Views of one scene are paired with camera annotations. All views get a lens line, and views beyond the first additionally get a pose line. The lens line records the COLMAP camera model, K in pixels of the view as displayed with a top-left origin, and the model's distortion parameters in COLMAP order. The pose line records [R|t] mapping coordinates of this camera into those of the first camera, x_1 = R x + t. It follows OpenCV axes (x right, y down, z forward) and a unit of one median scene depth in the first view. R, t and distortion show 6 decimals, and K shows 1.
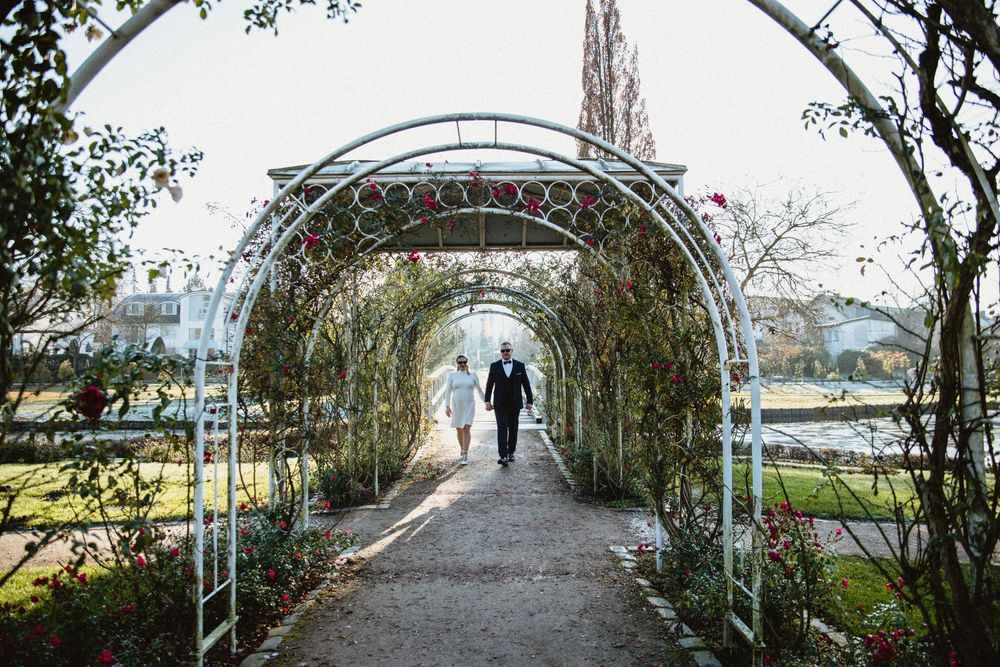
lens RADIAL K [[715.9, 0, 503.1], [0, 715.9, 337.8], [0, 0, 1]] dist [-0.077608, -0.002415]
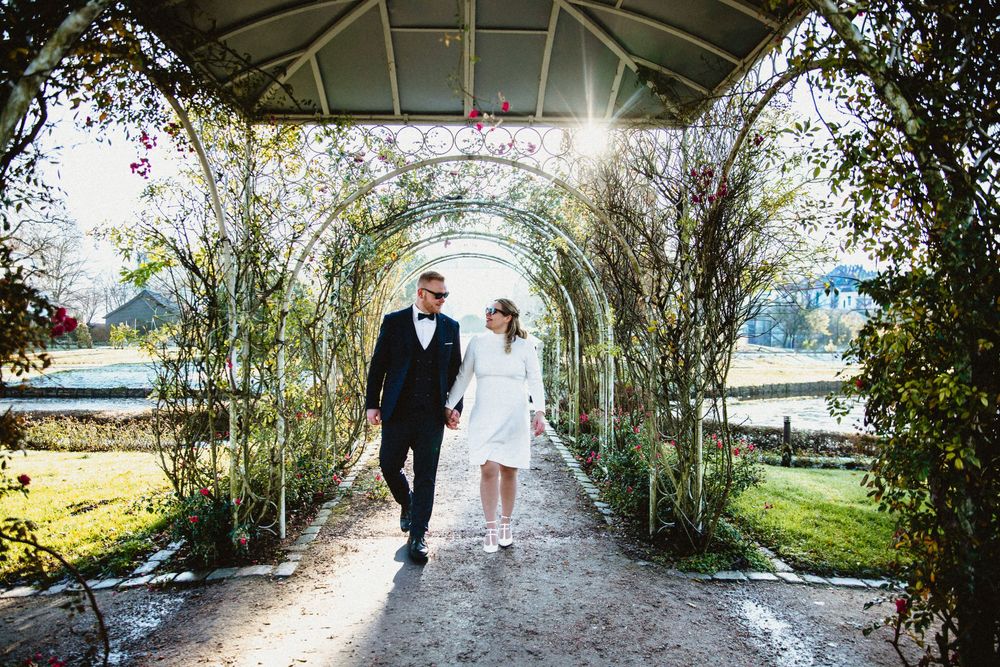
lens RADIAL K [[715.9, 0, 501.9], [0, 715.9, 335.1], [0, 0, 1]] dist [-0.077608, -0.002415]
pose [[0.999402, 0.013537, 0.031807, -0.010685], [-0.014858, 0.999021, 0.041676, 0.016295], [-0.031212, -0.042123, 0.998625, 0.252708]]
